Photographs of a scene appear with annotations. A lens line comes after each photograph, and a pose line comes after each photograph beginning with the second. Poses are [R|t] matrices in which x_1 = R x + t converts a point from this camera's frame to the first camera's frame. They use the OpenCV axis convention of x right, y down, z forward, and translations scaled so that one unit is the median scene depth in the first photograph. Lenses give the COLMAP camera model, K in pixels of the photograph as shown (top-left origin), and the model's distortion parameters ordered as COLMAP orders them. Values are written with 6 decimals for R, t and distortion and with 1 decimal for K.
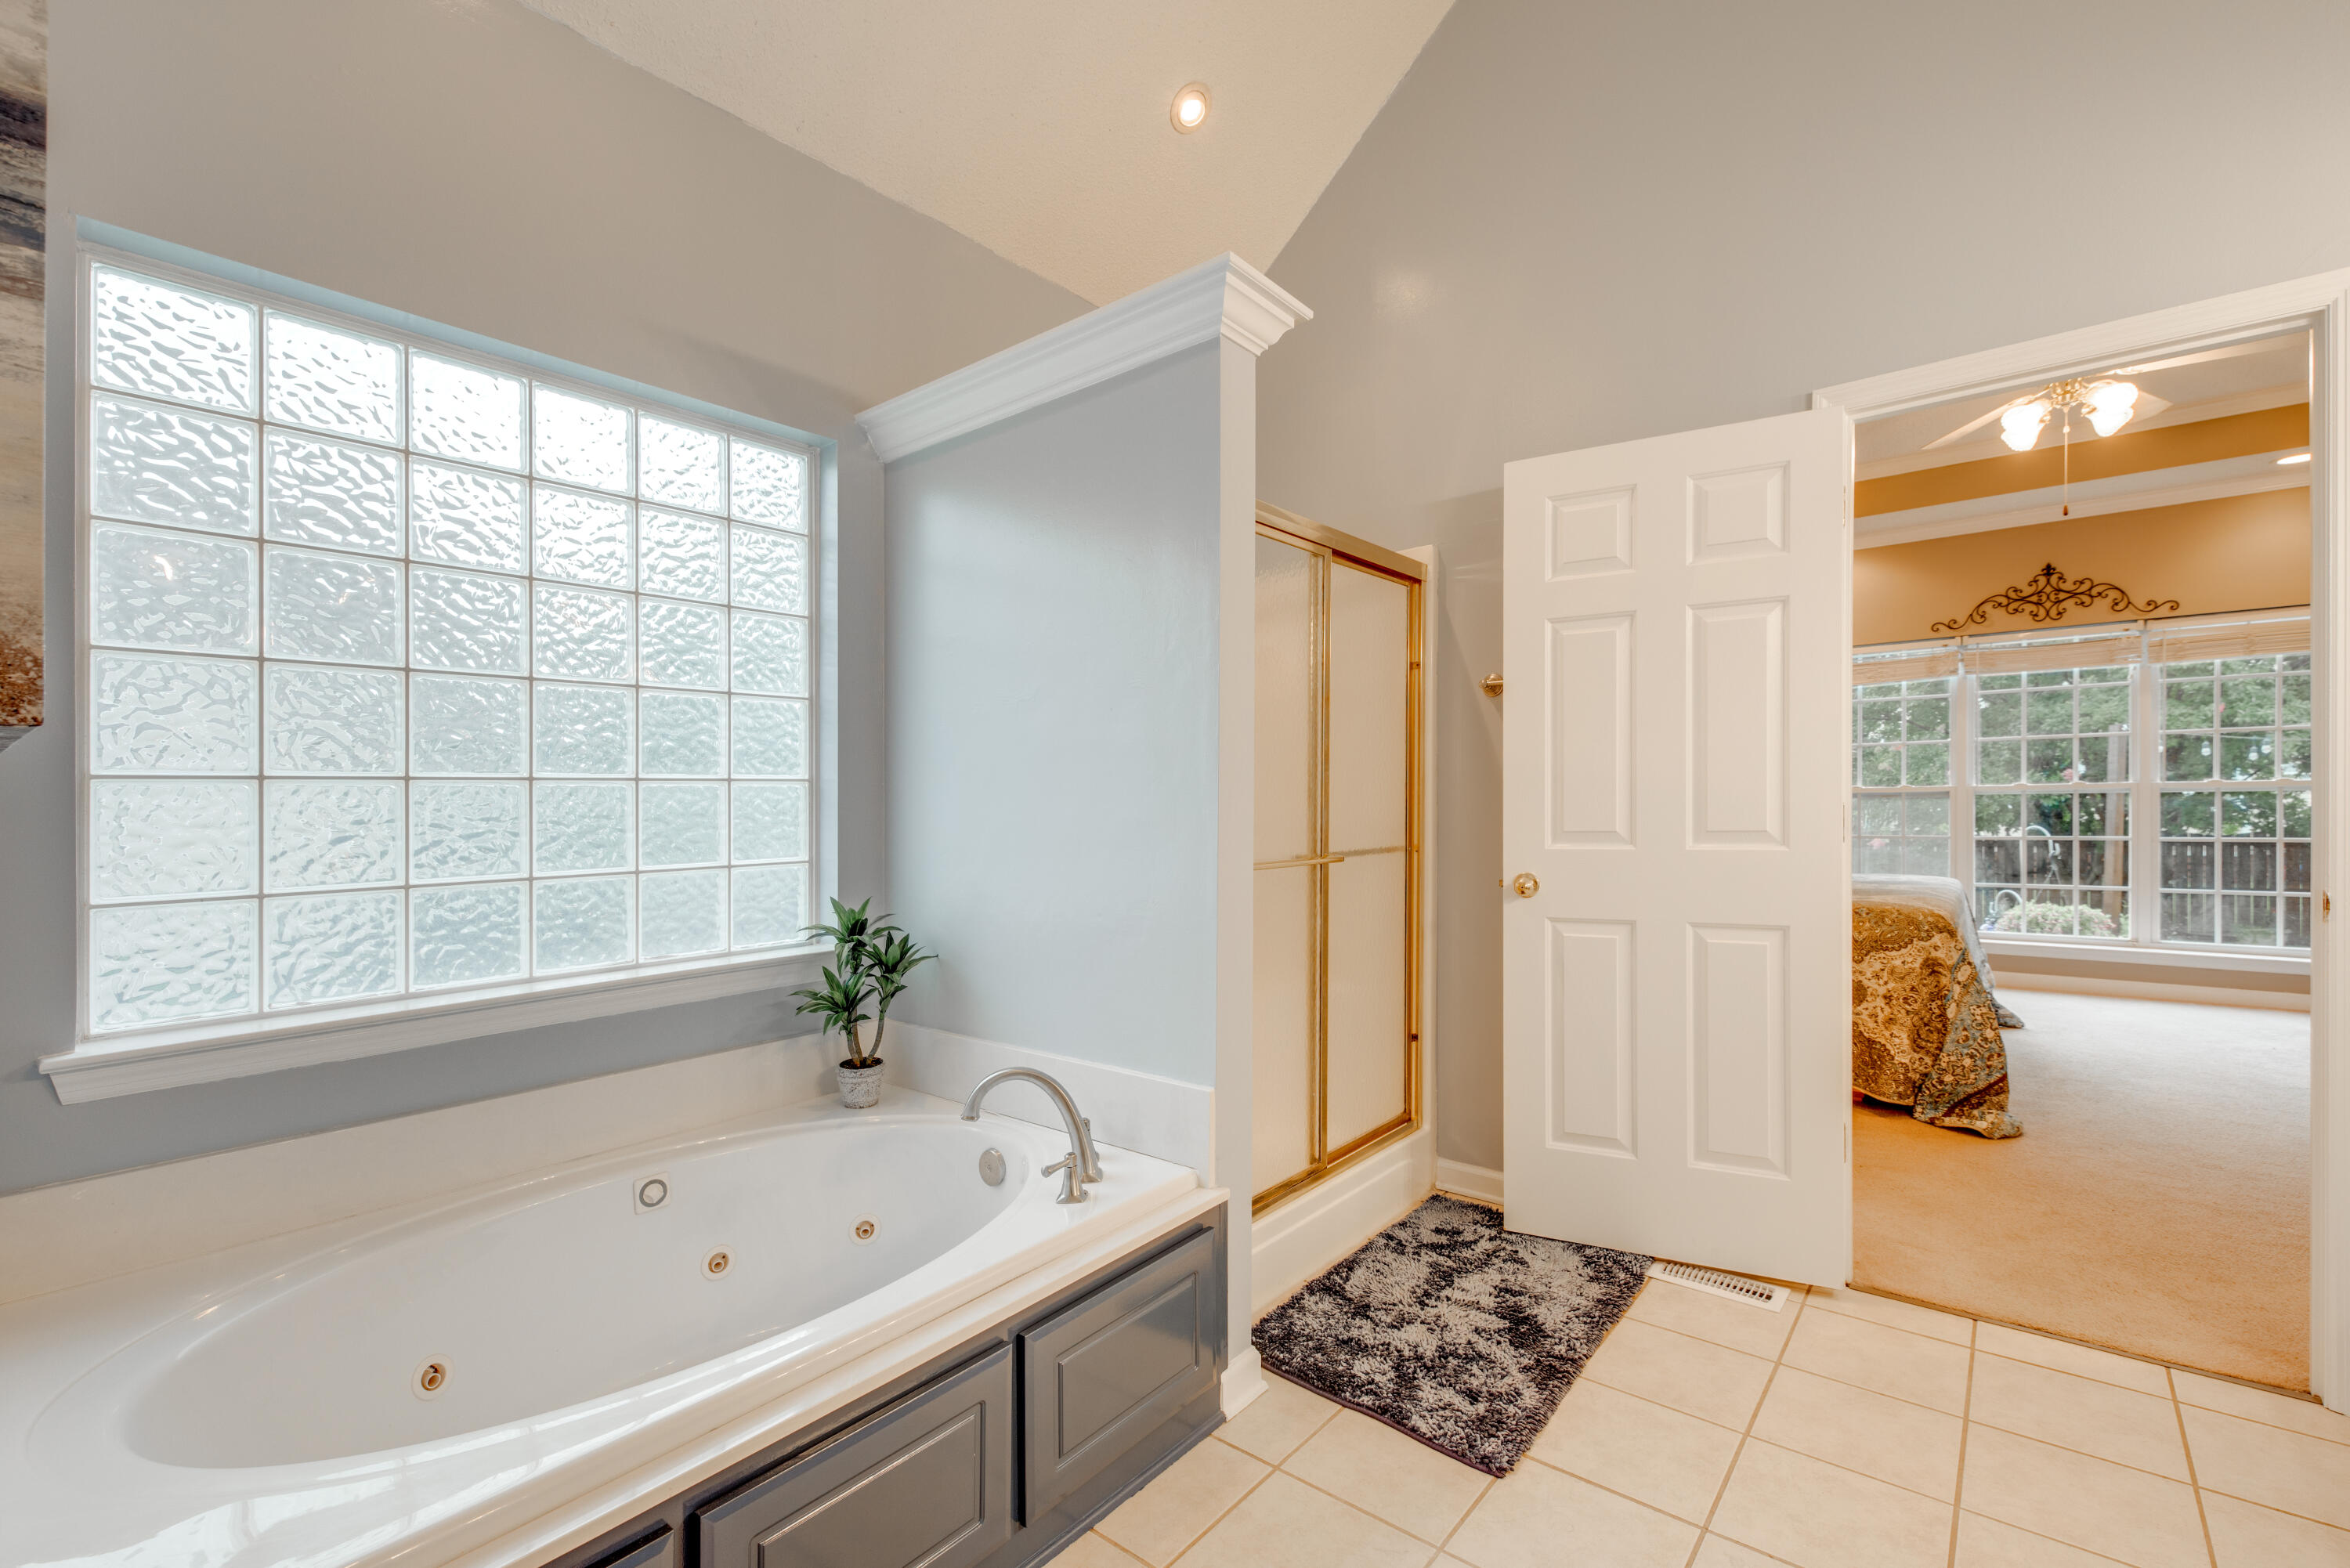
lens RADIAL K [[1007.7, 0, 1177.4], [0, 1007.7, 804.8], [0, 0, 1]] dist [0.020353, -0.006401]
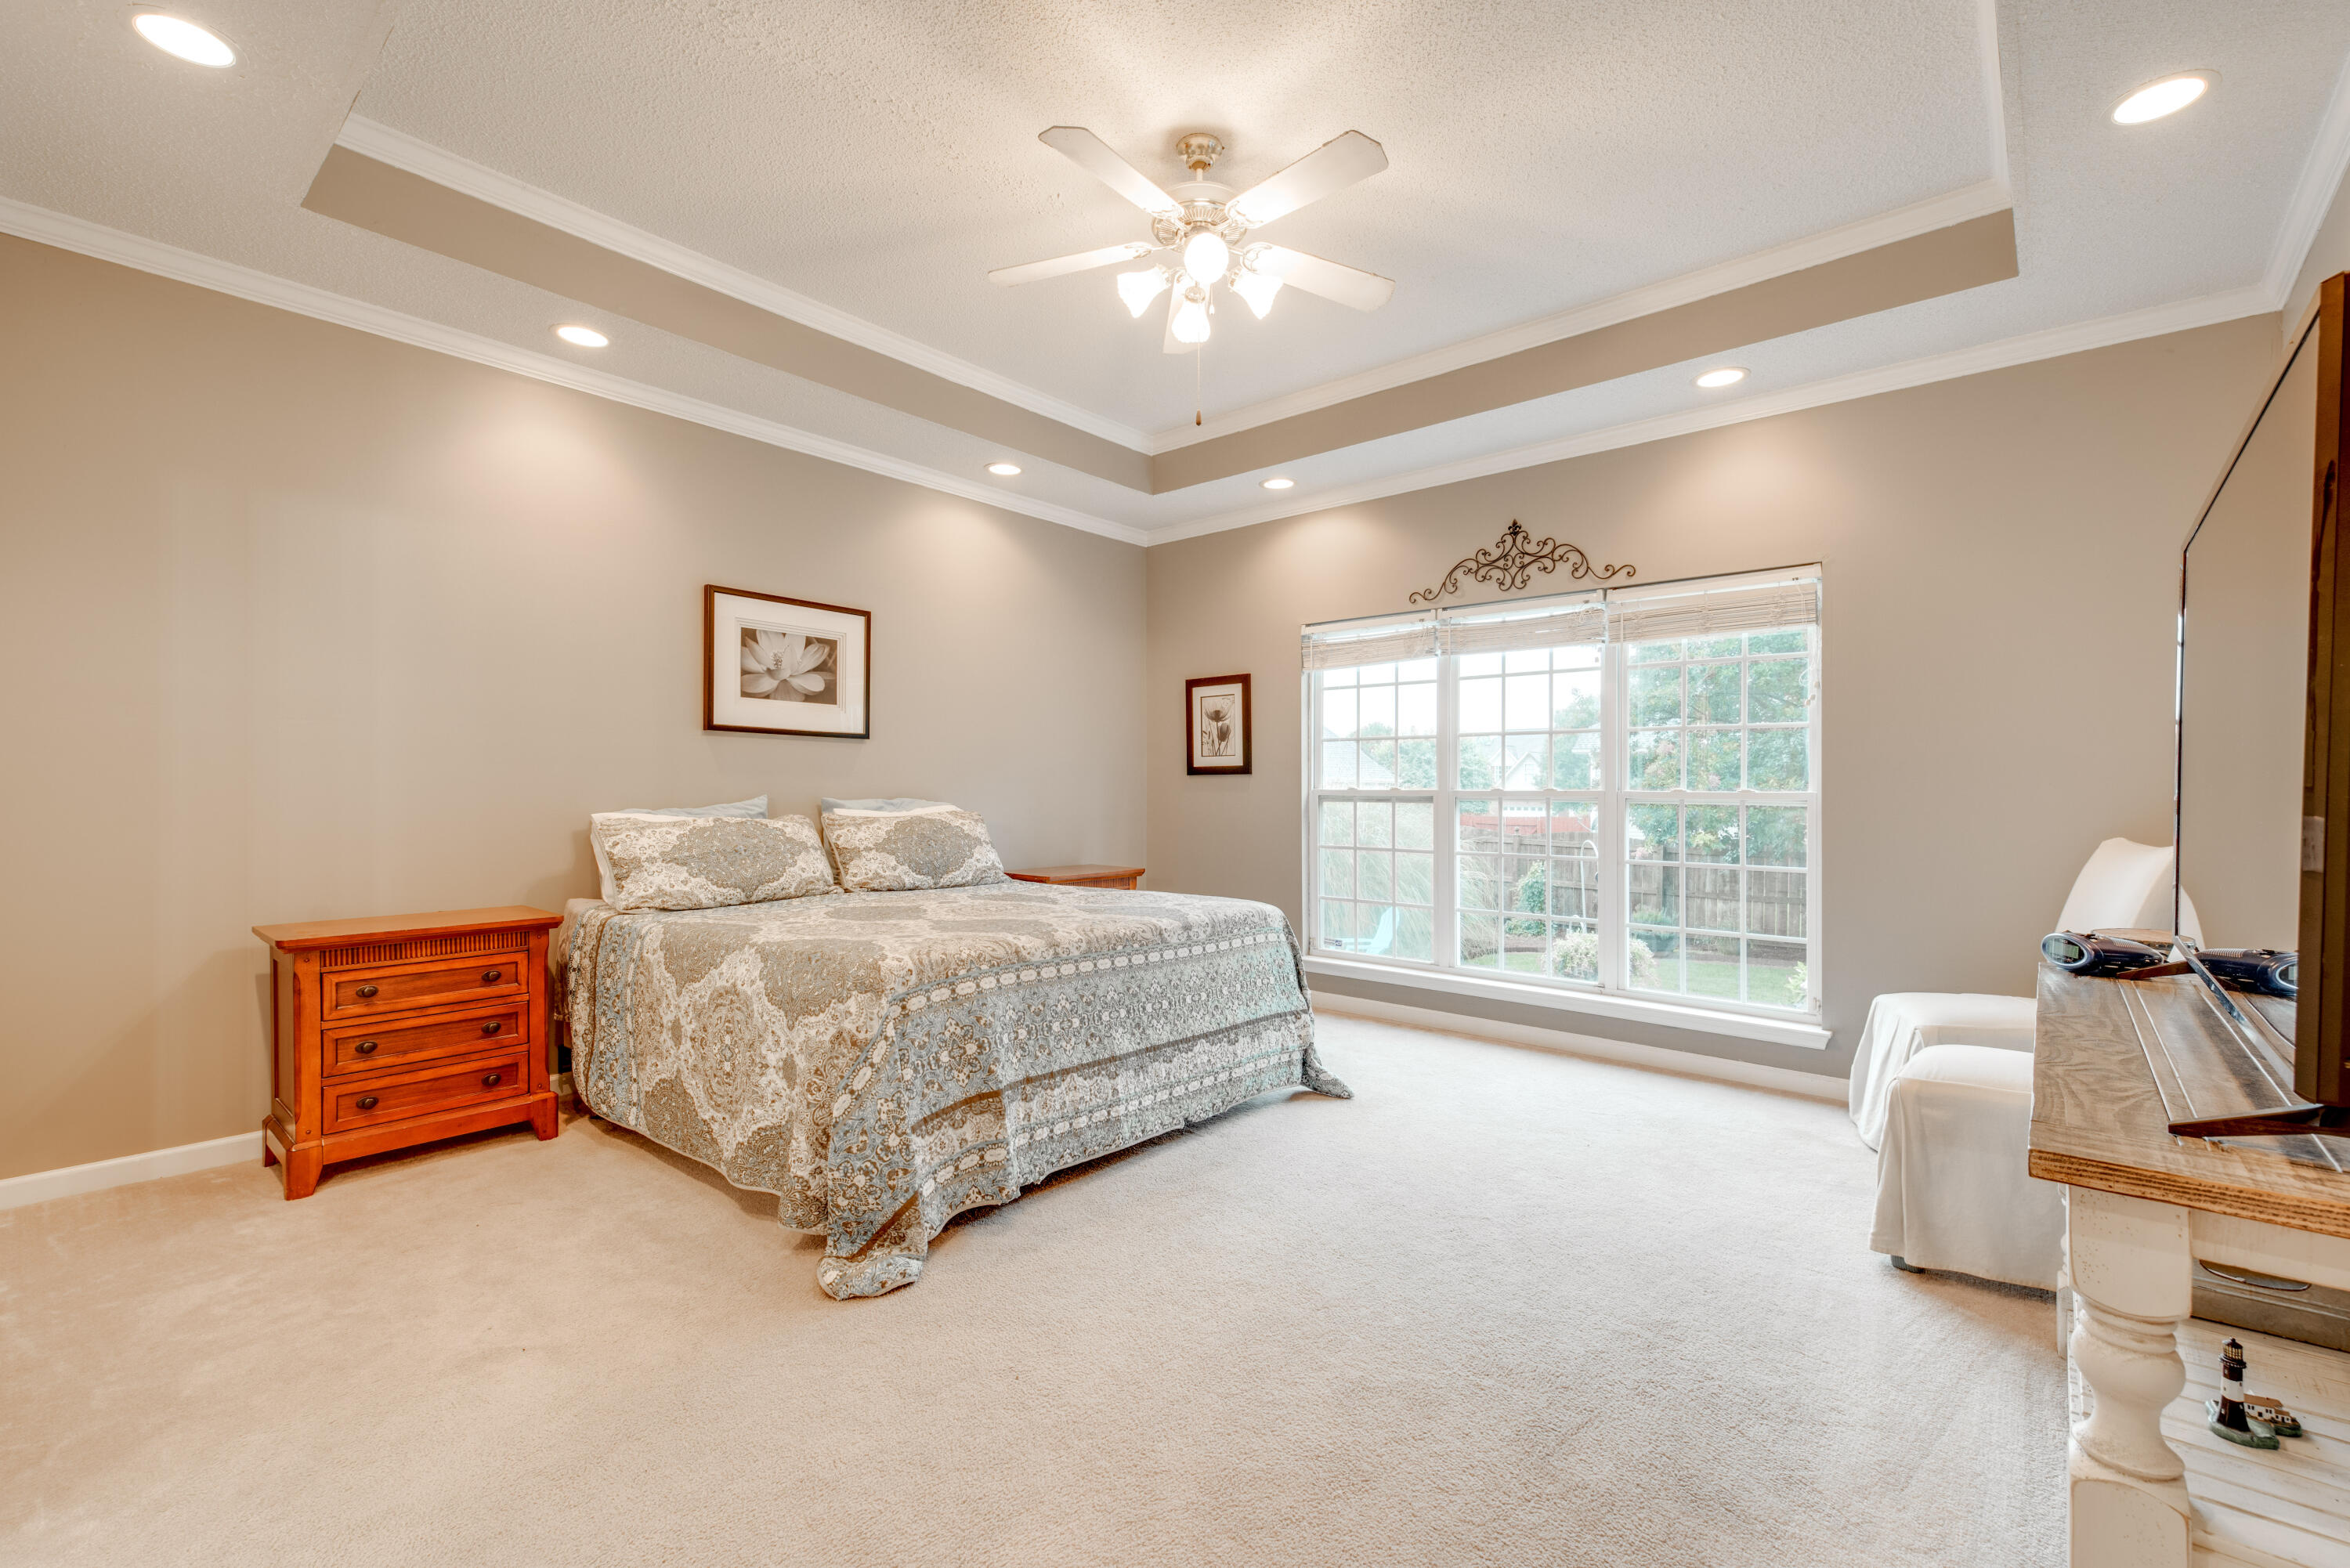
lens RADIAL K [[1007.7, 0, 1172.6], [0, 1007.7, 786.3], [0, 0, 1]] dist [0.020353, -0.006401]
pose [[0.999532, 0.020095, -0.023076, 0.607563], [-0.020305, 0.999755, -0.008862, -0.010323], [0.022892, 0.009326, 0.999694, 0.185238]]
